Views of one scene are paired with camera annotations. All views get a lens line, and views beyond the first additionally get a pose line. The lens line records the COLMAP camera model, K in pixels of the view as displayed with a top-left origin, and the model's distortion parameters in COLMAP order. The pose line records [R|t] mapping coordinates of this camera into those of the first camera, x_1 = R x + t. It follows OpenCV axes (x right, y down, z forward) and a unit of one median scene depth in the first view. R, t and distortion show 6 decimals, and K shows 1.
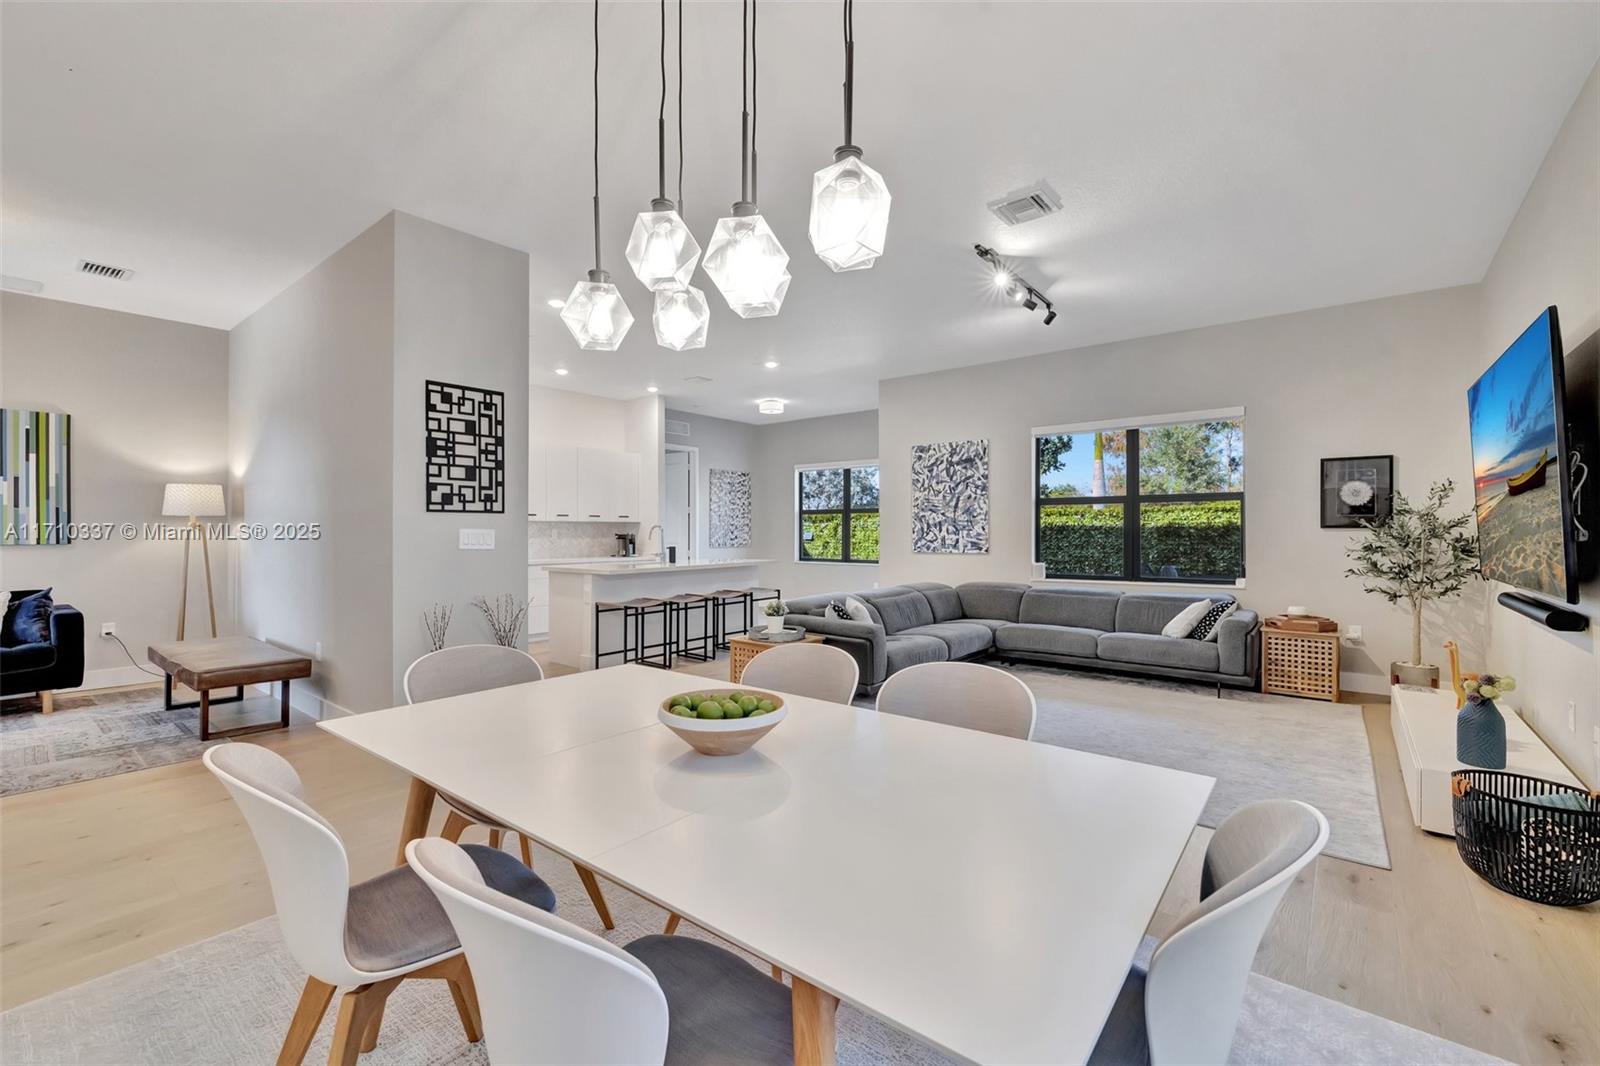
lens RADIAL K [[682.7, 0, 798.0], [0, 682.7, 530.0], [0, 0, 1]] dist [-0.000671, -0.000060]
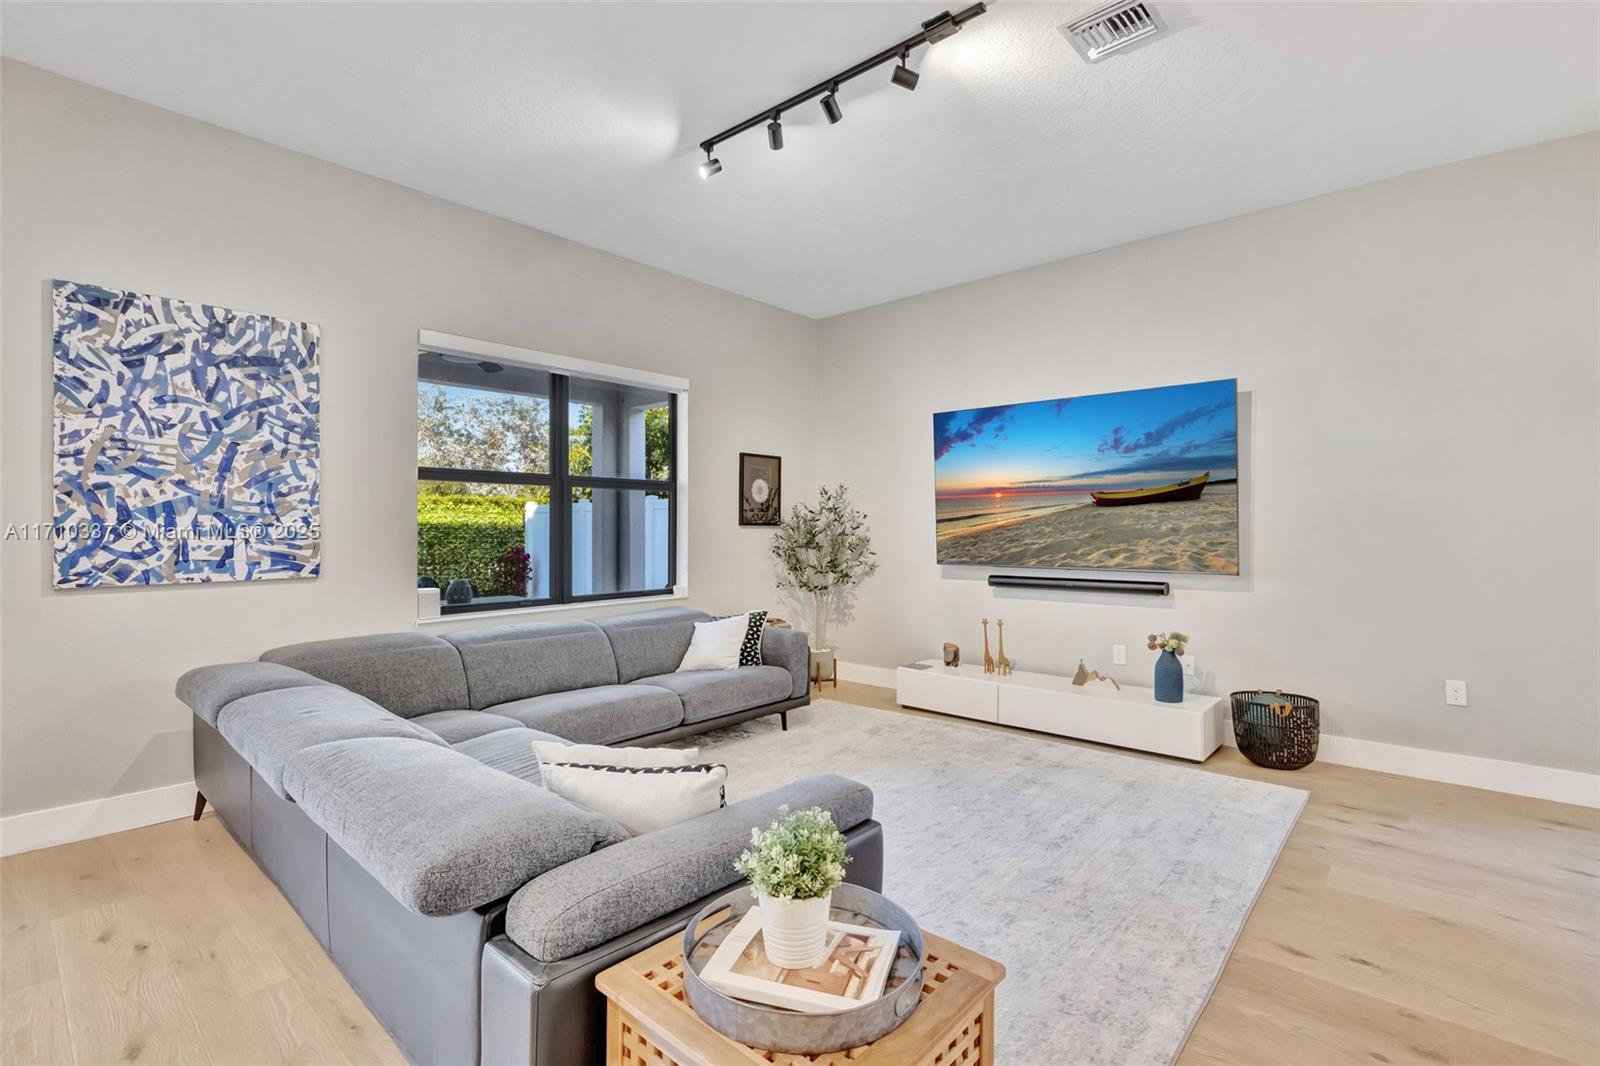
lens RADIAL K [[734.7, 0, 799.1], [0, 734.7, 528.5], [0, 0, 1]] dist [-0.005133, -0.000078]
pose [[0.054225, 0.005360, 0.998514, -0.184243], [0.001795, 0.999983, -0.005465, 0.005003], [-0.998527, 0.002088, 0.054214, 0.634628]]
